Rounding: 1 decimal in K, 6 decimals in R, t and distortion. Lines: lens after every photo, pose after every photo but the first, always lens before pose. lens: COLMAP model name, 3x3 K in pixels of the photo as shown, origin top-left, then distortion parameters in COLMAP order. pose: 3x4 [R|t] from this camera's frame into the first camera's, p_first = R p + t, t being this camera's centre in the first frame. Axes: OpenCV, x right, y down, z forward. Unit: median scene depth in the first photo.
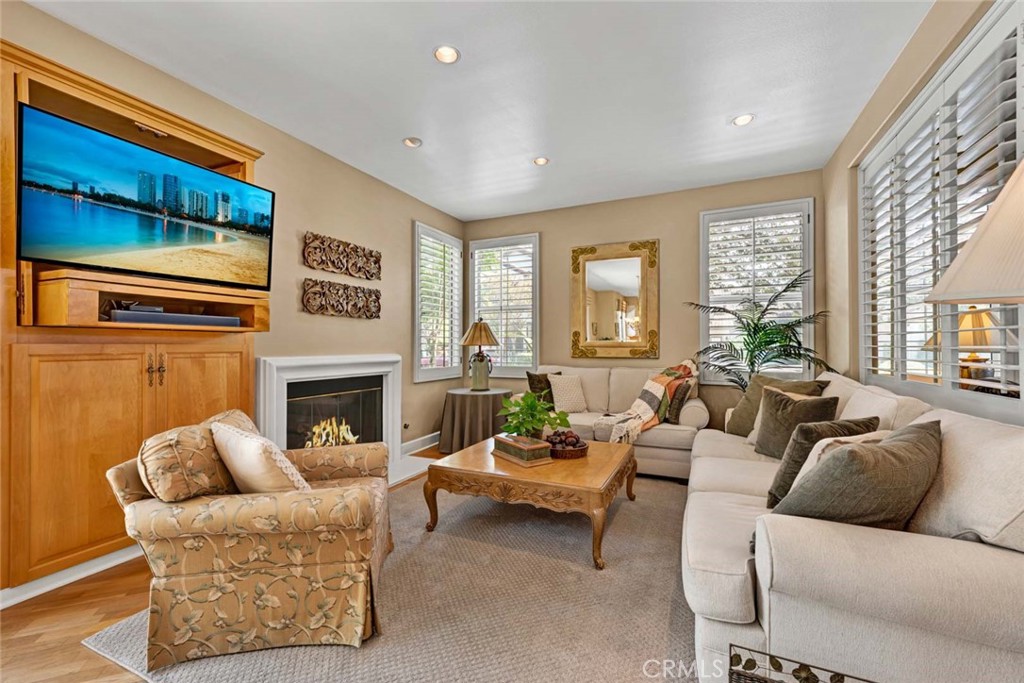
lens RADIAL K [[416.5, 0, 519.7], [0, 416.5, 343.6], [0, 0, 1]] dist [-0.000888, -0.000283]
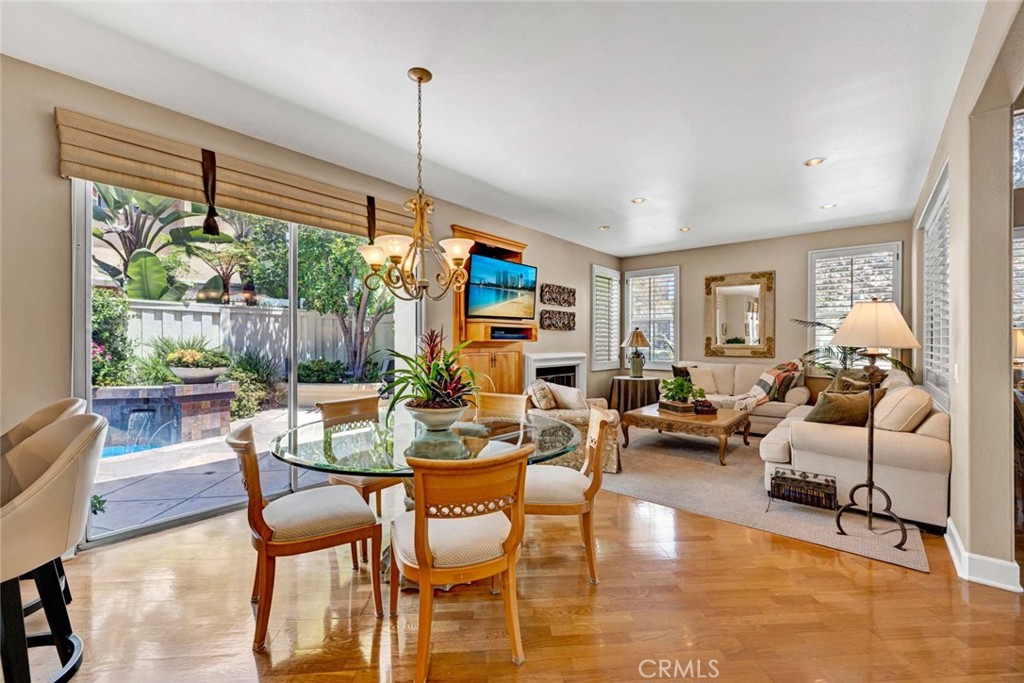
lens RADIAL K [[416.5, 0, 511.4], [0, 416.5, 341.9], [0, 0, 1]] dist [-0.000888, -0.000283]
pose [[0.956020, 0.004600, -0.293264, -0.112805], [-0.001998, 0.999956, 0.009169, -0.032669], [0.293293, -0.008180, 0.955987, -0.687544]]
